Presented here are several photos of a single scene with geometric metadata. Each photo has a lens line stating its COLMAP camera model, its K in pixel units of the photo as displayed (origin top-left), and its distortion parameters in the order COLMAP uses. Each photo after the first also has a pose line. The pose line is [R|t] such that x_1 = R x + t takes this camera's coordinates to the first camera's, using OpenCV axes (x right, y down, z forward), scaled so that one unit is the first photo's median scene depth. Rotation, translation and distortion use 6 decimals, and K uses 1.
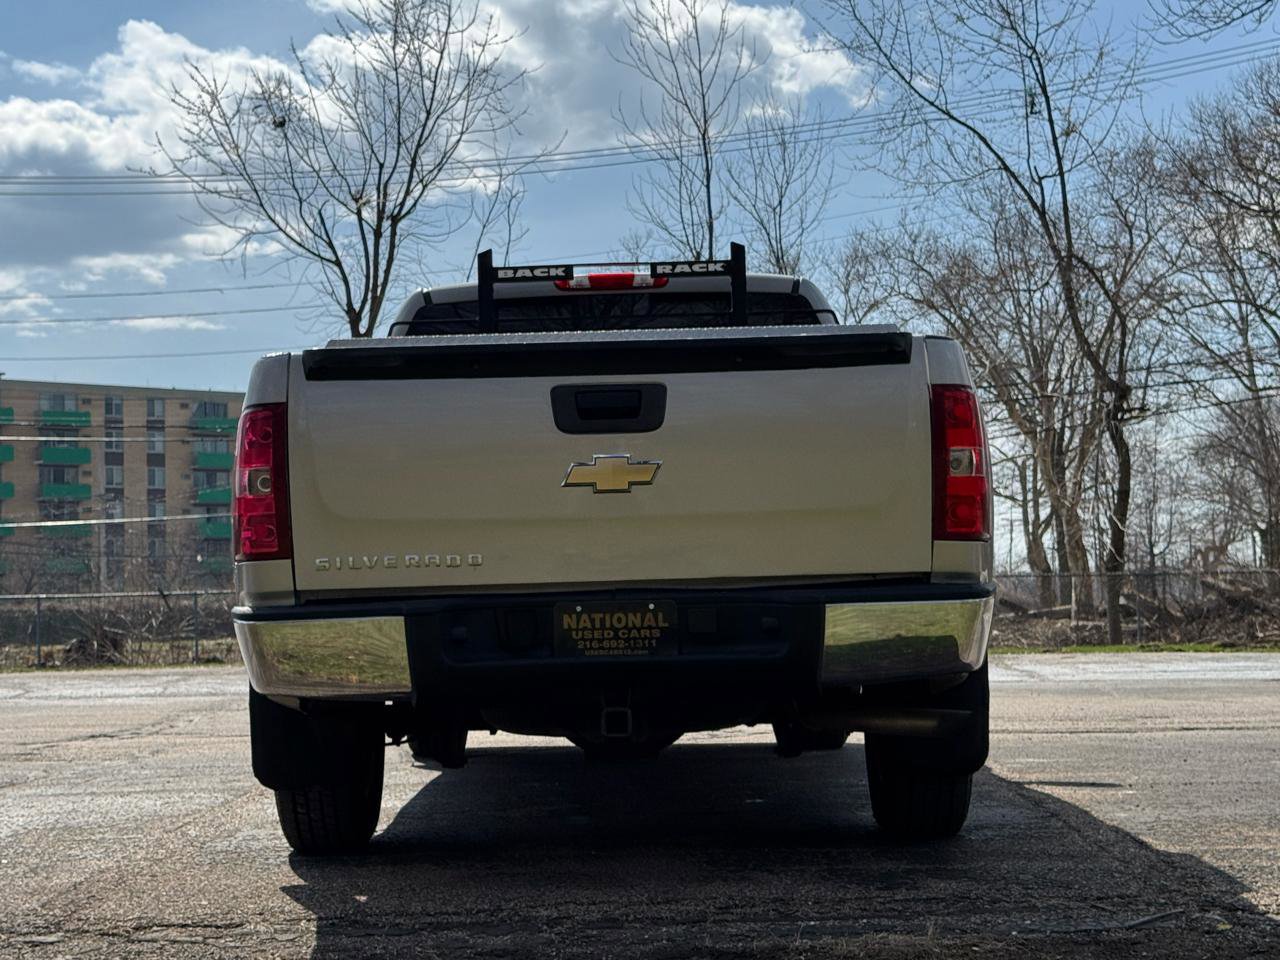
lens RADIAL K [[2228.9, 0, 640.0], [0, 2228.9, 480.0], [0, 0, 1]] dist [0.139466, -0.064901]
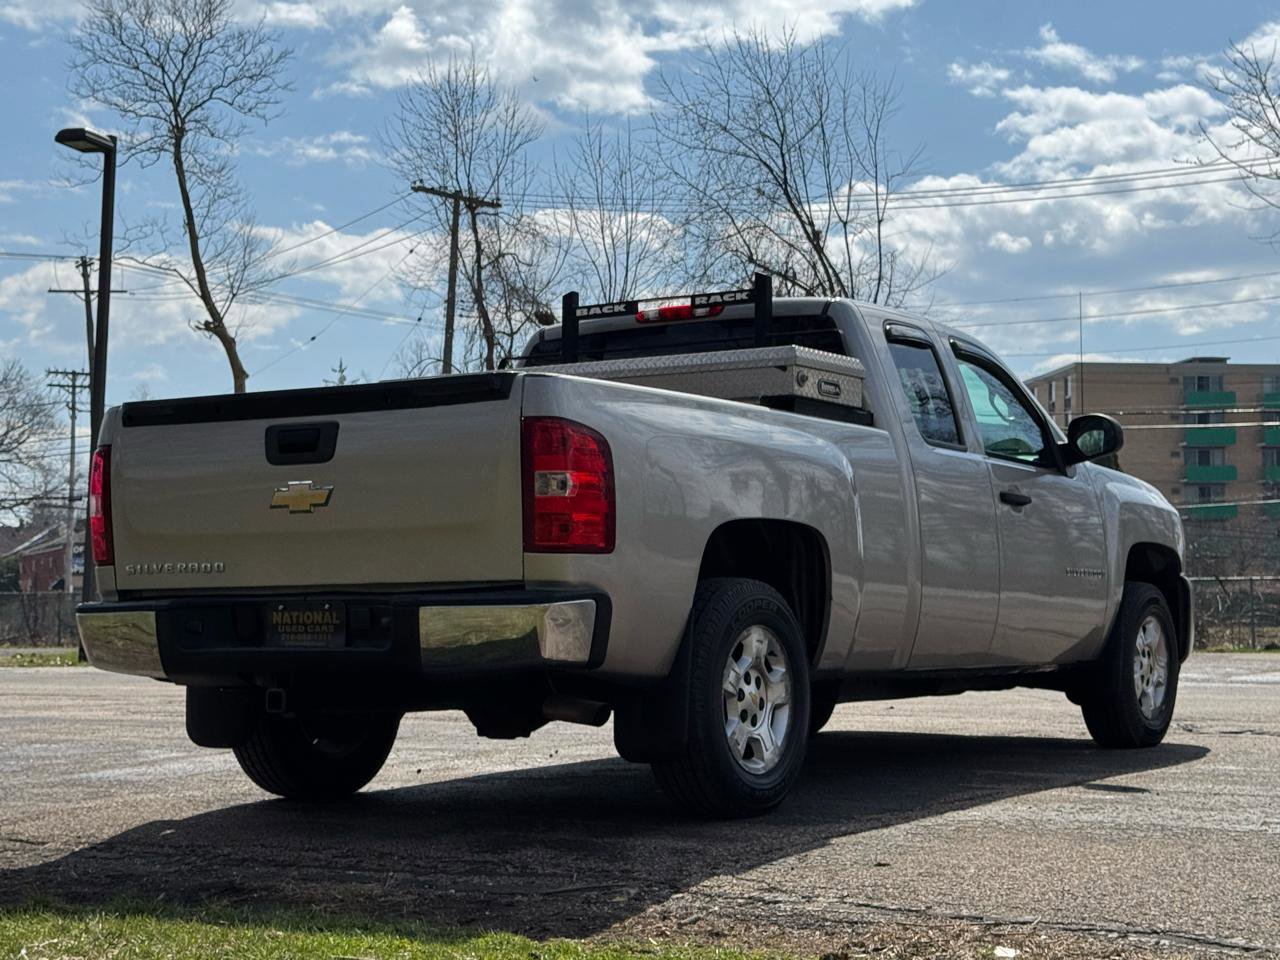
lens RADIAL K [[2228.8, 0, 652.0], [0, 2228.8, 473.3], [0, 0, 1]] dist [0.145842, -0.136813]
pose [[0.850868, -0.016755, -0.525112, 0.571494], [0.019554, 0.999809, -0.000216, -0.008643], [0.525016, -0.010085, 0.851033, 0.041758]]
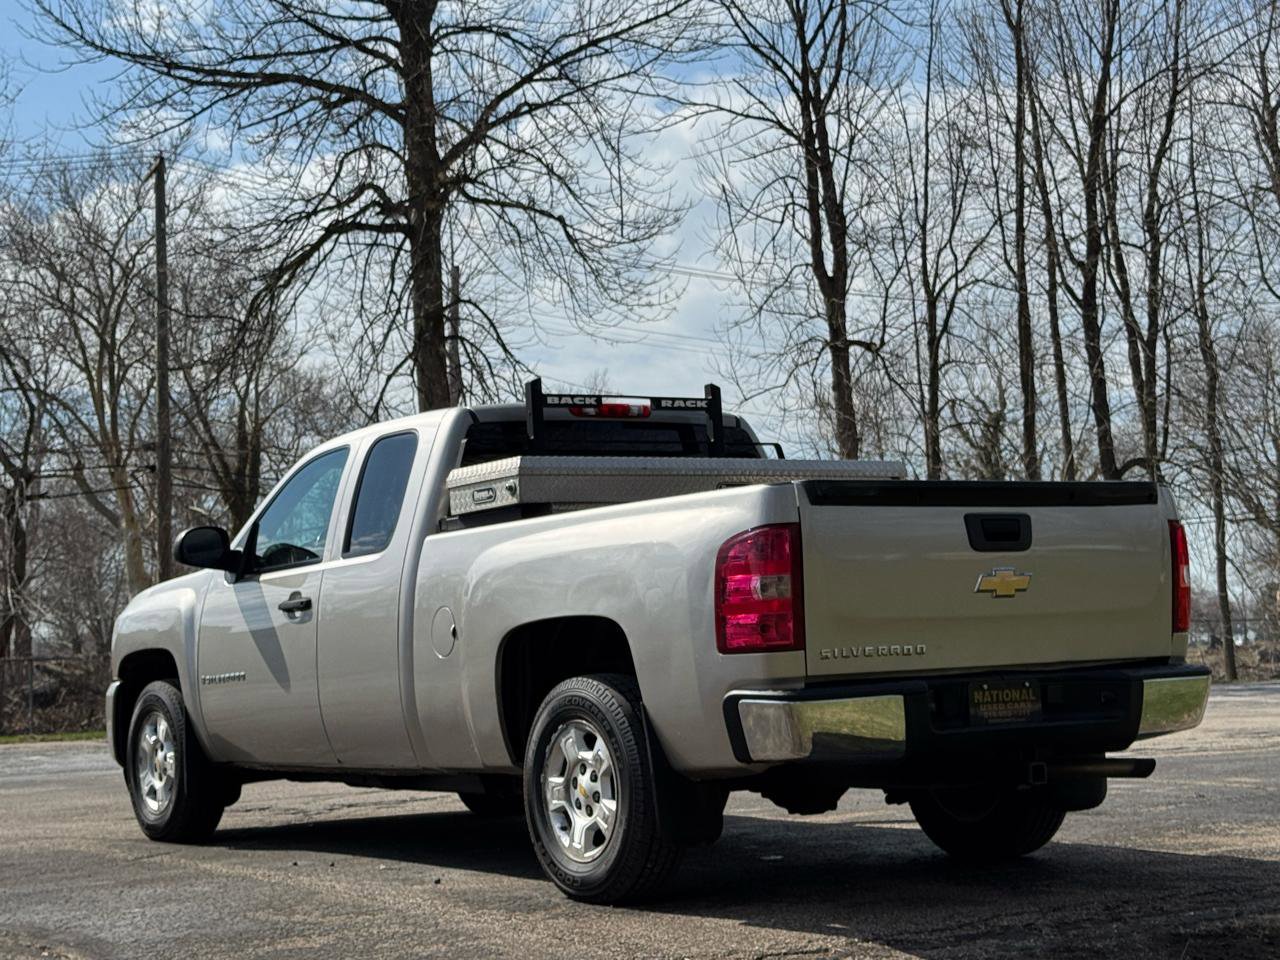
lens RADIAL K [[2228.8, 0, 652.0], [0, 2228.8, 473.3], [0, 0, 1]] dist [0.145842, -0.136813]
pose [[0.828066, 0.033704, 0.559616, -0.659416], [-0.011173, 0.998985, -0.043634, -0.005222], [-0.560519, 0.029879, 0.827602, 0.021940]]
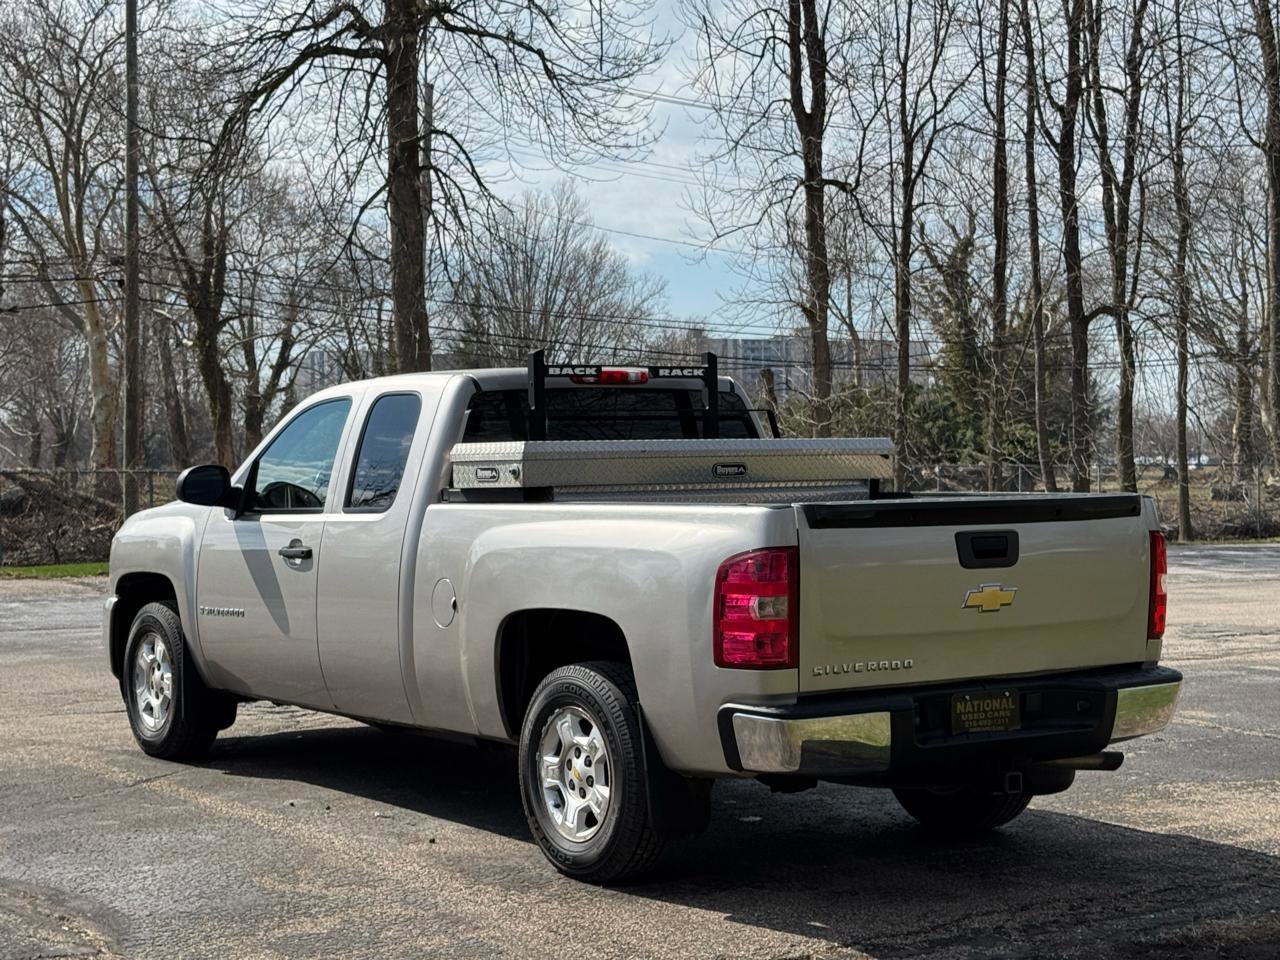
lens RADIAL K [[2228.9, 0, 640.0], [0, 2228.9, 480.0], [0, 0, 1]] dist [0.139466, -0.064901]
pose [[0.820227, 0.011294, 0.571926, -0.694482], [-0.046491, 0.997814, 0.046972, -0.092260], [-0.570145, -0.065117, 0.818959, 0.008454]]
